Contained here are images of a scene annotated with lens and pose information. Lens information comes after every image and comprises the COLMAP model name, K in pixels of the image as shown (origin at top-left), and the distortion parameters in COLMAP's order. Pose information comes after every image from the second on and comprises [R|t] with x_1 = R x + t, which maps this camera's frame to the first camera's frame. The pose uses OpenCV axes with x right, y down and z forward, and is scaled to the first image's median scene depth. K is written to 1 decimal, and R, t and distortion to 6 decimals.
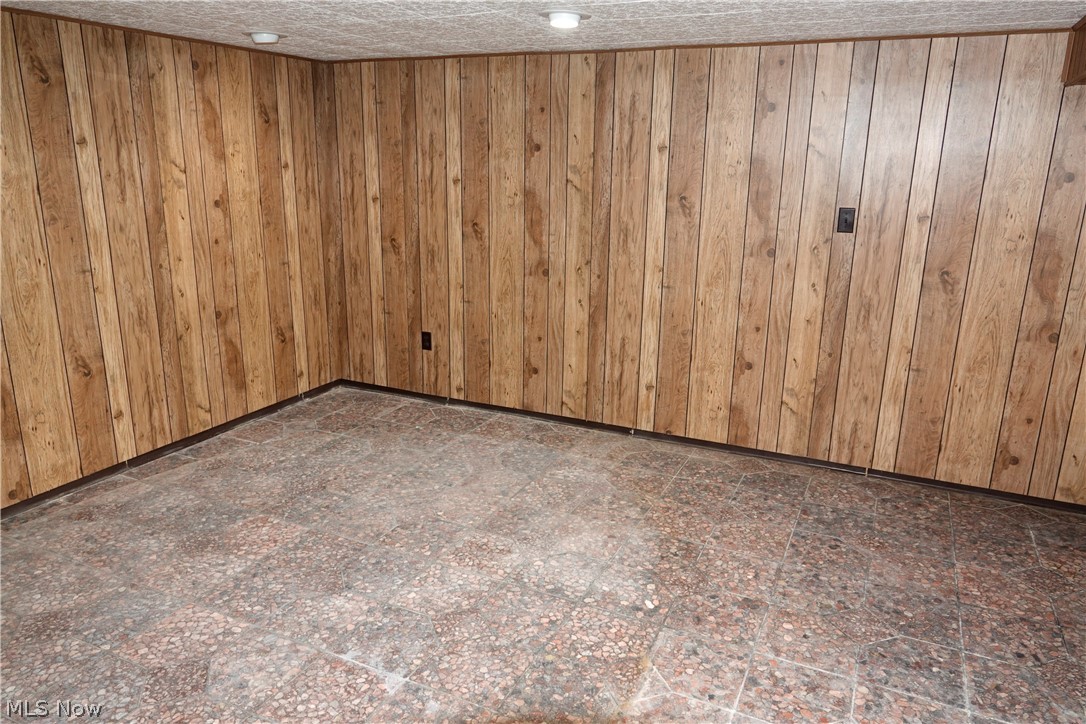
lens RADIAL K [[753.0, 0, 543.0], [0, 753.0, 362.0], [0, 0, 1]] dist [-0.002307, 0.003023]
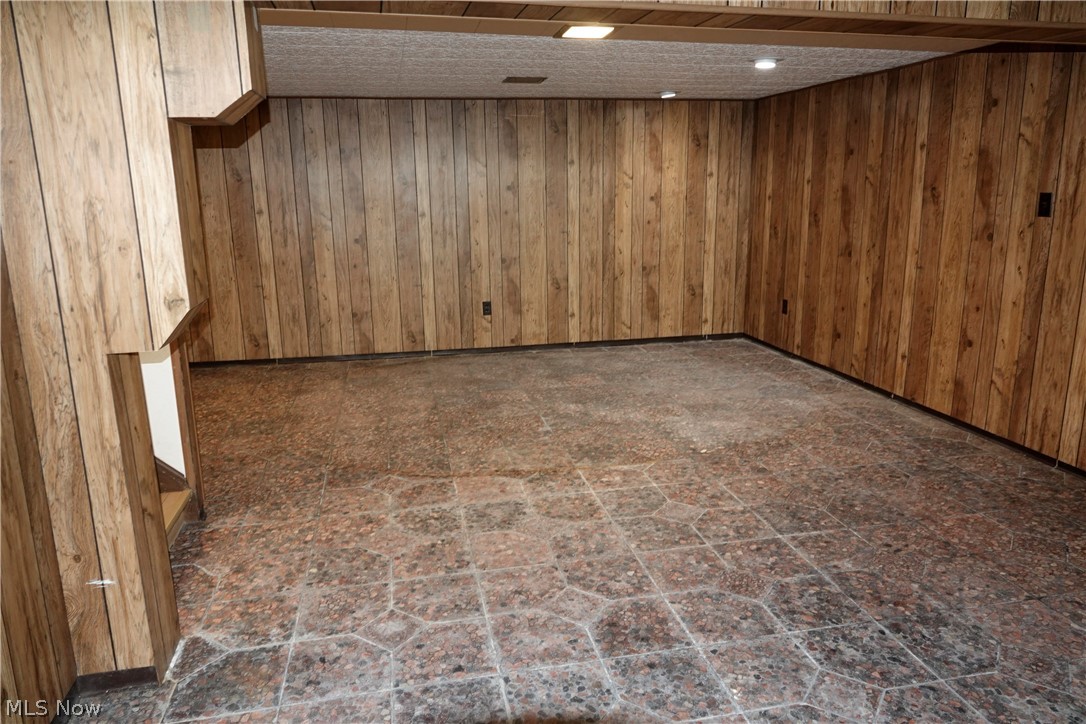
lens RADIAL K [[753.0, 0, 543.0], [0, 753.0, 362.0], [0, 0, 1]] dist [-0.002307, 0.003023]
pose [[0.601670, 0.161052, -0.782340, 0.747991], [-0.190190, 0.980177, 0.055511, 0.086877], [0.775772, 0.115394, 0.620373, -0.133583]]
